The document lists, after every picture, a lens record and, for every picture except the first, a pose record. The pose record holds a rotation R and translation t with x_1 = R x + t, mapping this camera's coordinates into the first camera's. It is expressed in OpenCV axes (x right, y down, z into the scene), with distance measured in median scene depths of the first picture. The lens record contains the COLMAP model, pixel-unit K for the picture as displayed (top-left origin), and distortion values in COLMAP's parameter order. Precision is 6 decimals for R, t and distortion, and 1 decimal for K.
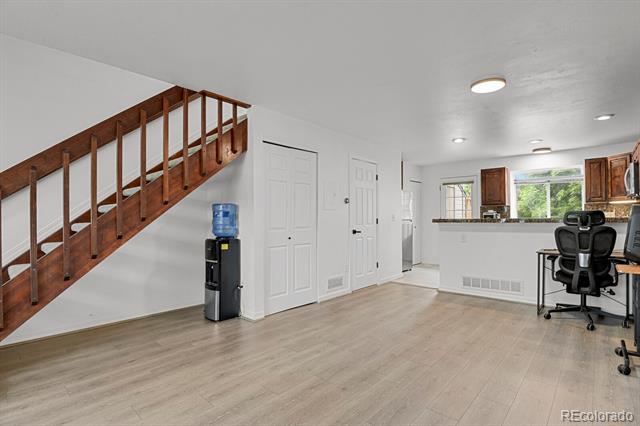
lens RADIAL K [[314.5, 0, 322.6], [0, 314.5, 215.8], [0, 0, 1]] dist [-0.027626, -0.002011]
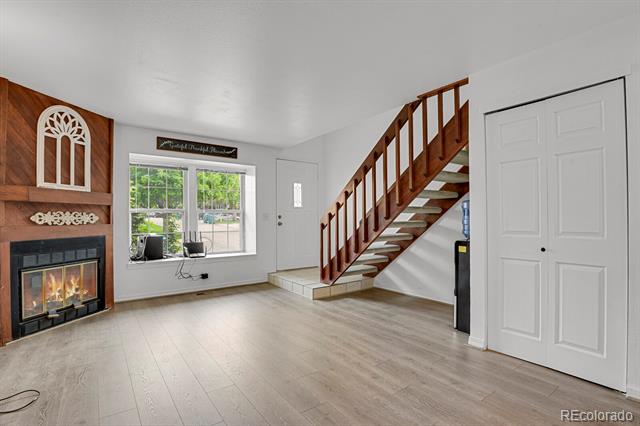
lens RADIAL K [[314.5, 0, 324.6], [0, 314.5, 216.7], [0, 0, 1]] dist [-0.027626, -0.002011]
pose [[-0.213829, -0.003544, -0.976865, 0.786785], [0.013817, 0.999882, -0.006652, 0.008444], [0.976773, -0.014920, -0.213755, 0.998118]]
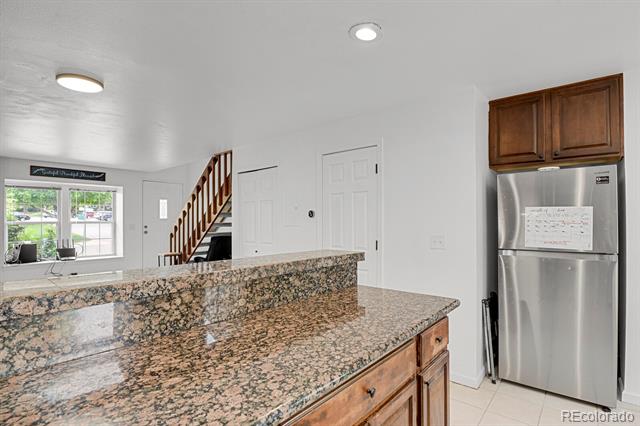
lens RADIAL K [[314.5, 0, 322.1], [0, 314.5, 217.9], [0, 0, 1]] dist [-0.027626, -0.002011]
pose [[0.007913, -0.002496, -0.999966, 1.416874], [0.009469, 0.999952, -0.002421, -0.061448], [0.999924, -0.009450, 0.007936, 1.704460]]
